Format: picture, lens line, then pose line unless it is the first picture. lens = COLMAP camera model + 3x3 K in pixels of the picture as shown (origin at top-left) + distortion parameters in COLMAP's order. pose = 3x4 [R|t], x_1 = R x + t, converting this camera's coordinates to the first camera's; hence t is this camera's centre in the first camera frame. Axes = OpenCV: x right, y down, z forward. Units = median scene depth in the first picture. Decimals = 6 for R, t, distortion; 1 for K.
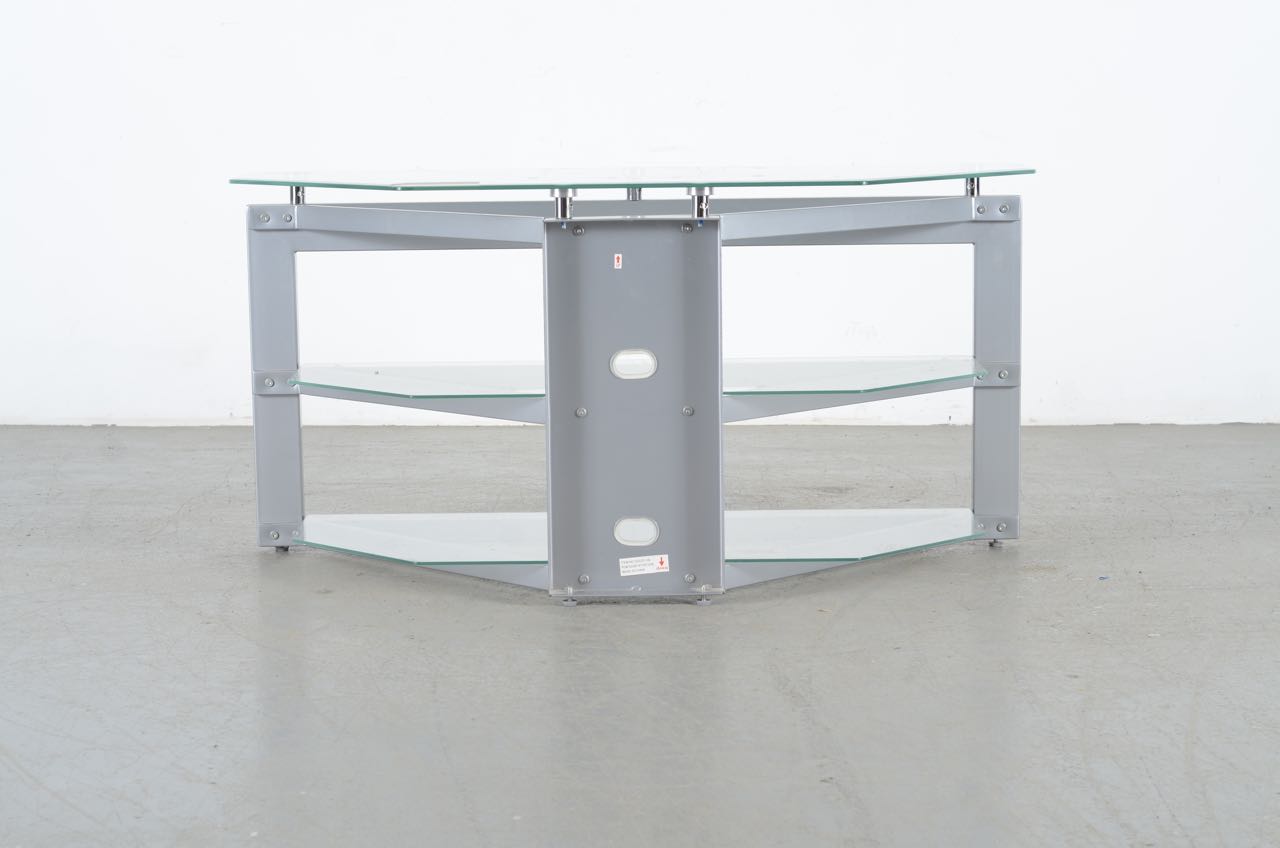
lens RADIAL K [[2842.2, 0, 640.0], [0, 2842.2, 424.0], [0, 0, 1]] dist [-0.023457, -0.017018]
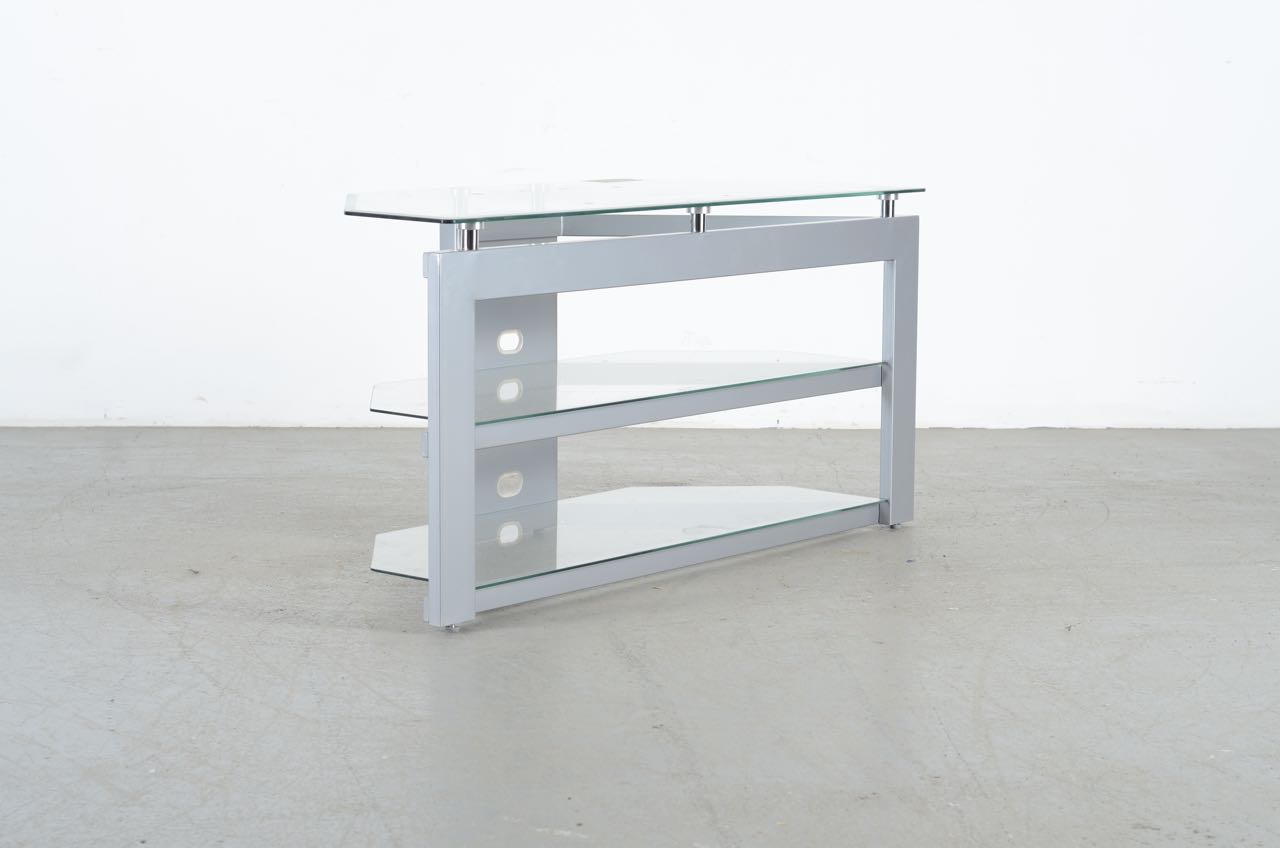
lens RADIAL K [[2842.2, 0, 640.0], [0, 2842.2, 424.0], [0, 0, 1]] dist [-0.023457, -0.017018]
pose [[0.998493, 0.003905, 0.054733, -0.003033], [-0.003484, 0.999964, -0.007789, 0.010187], [-0.054762, 0.007586, 0.998471, -0.101991]]
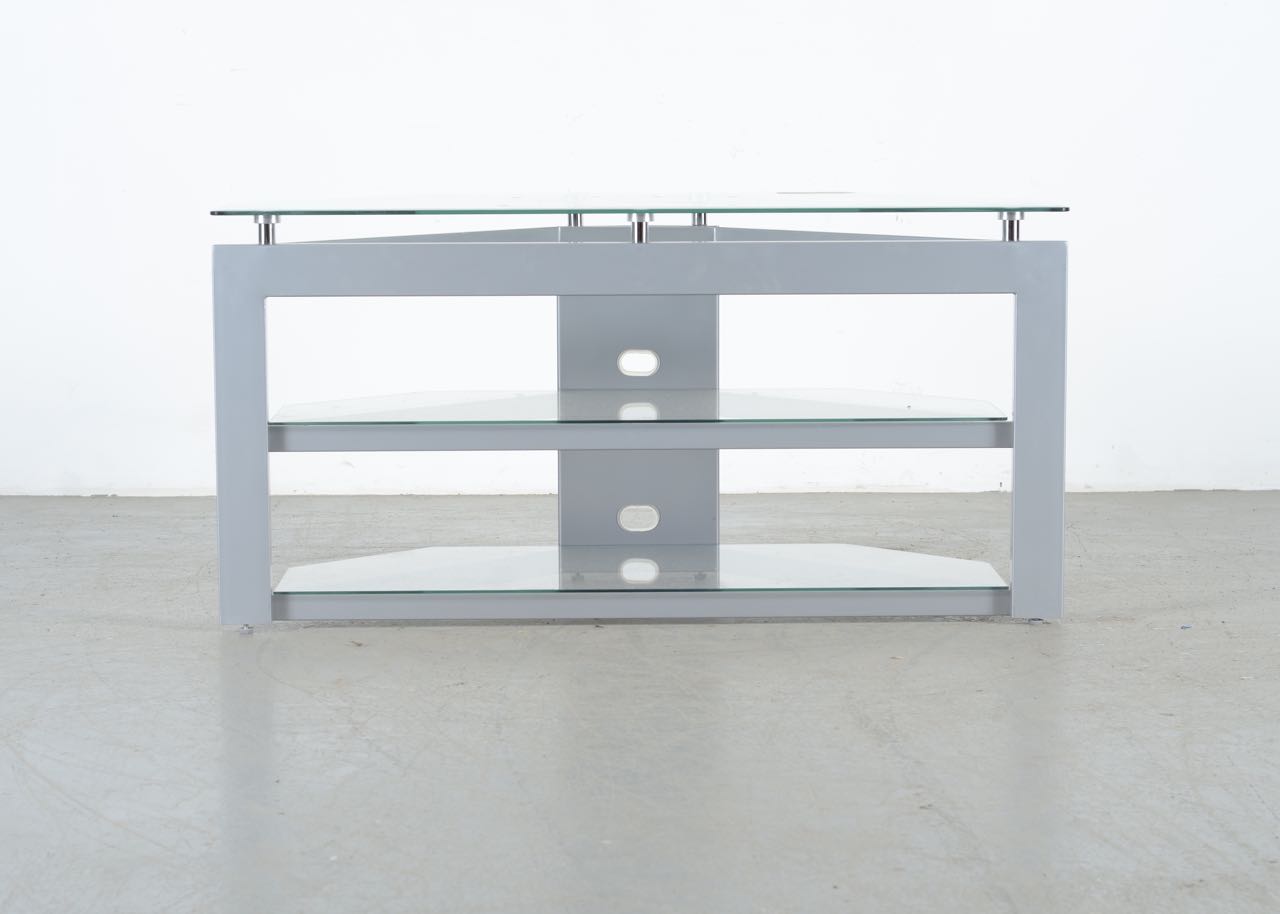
lens RADIAL K [[3061.4, 0, 640.0], [0, 3061.4, 457.0], [0, 0, 1]] dist [-0.018403, -0.126051]
pose [[0.999923, -0.003713, 0.011838, -0.032041], [0.004122, 0.999388, -0.034723, 0.032926], [-0.011702, 0.034770, 0.999327, -0.022933]]
